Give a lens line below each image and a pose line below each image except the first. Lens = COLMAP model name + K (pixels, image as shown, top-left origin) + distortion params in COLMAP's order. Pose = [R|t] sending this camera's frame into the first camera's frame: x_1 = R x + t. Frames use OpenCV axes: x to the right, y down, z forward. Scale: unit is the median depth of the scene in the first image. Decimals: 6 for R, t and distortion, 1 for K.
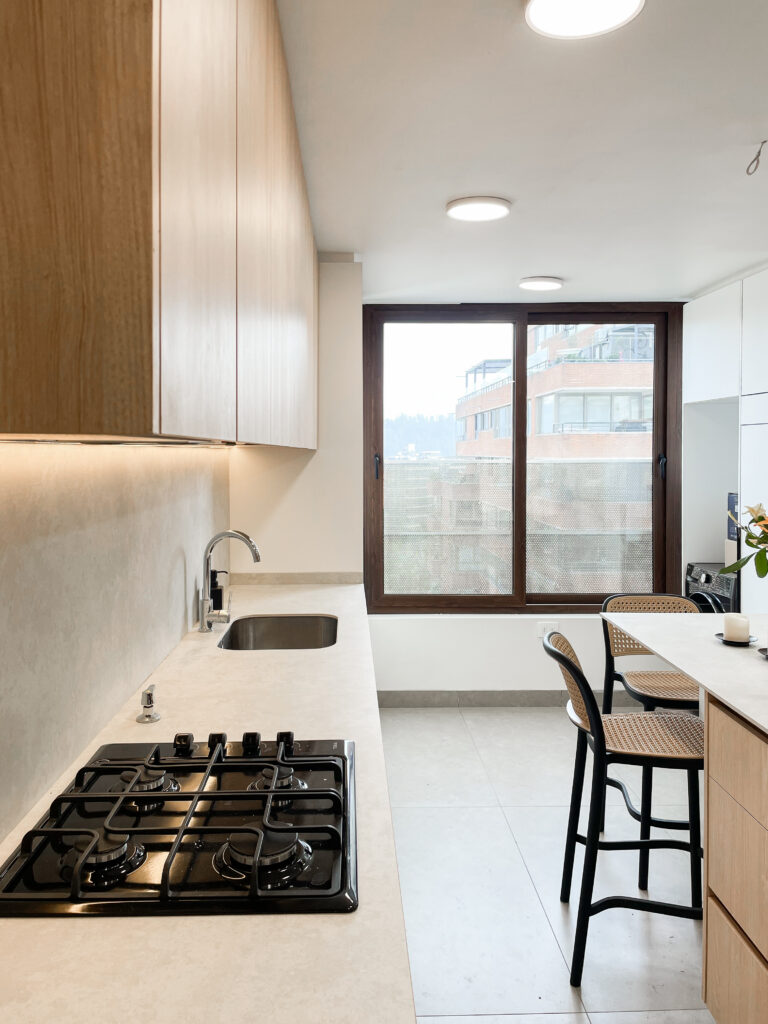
lens RADIAL K [[792.1, 0, 384.0], [0, 792.1, 512.0], [0, 0, 1]] dist [0.065053, -0.083365]
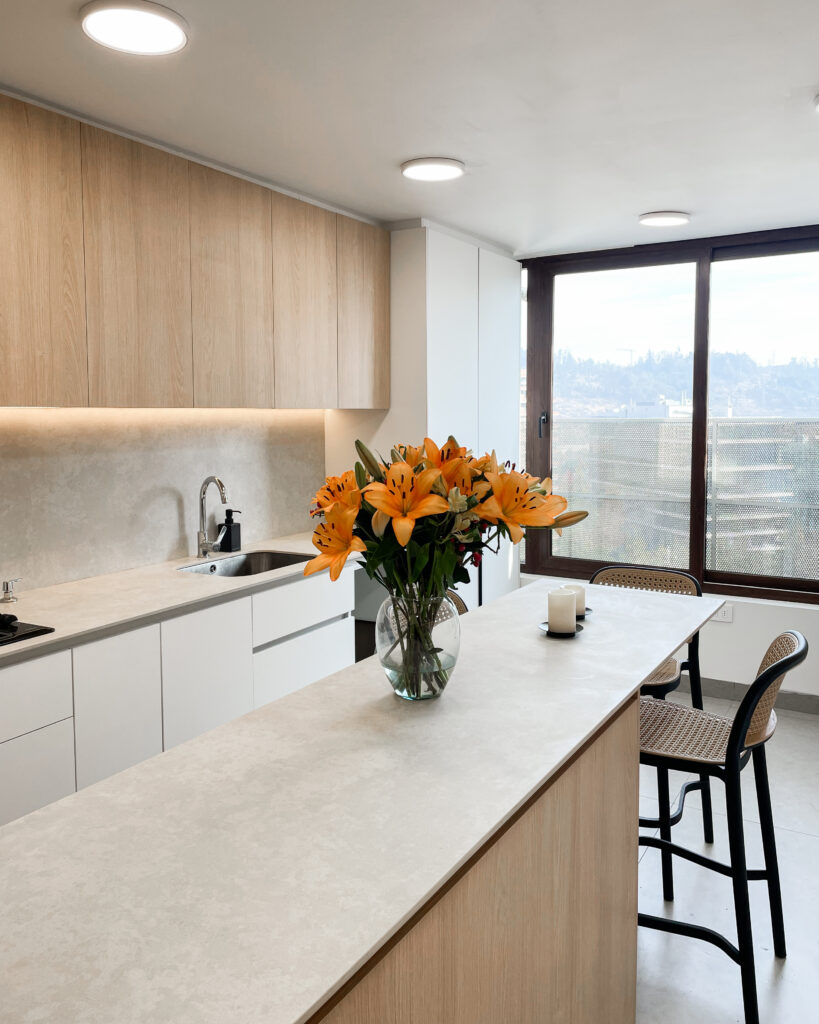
lens RADIAL K [[807.3, 0, 409.5], [0, 807.3, 512.0], [0, 0, 1]] dist [0.007808, 0.002868]
pose [[0.832290, 0.071152, -0.549756, 0.414120], [-0.040550, 0.996886, 0.067633, -0.010175], [0.552856, -0.033997, 0.832583, 0.075490]]
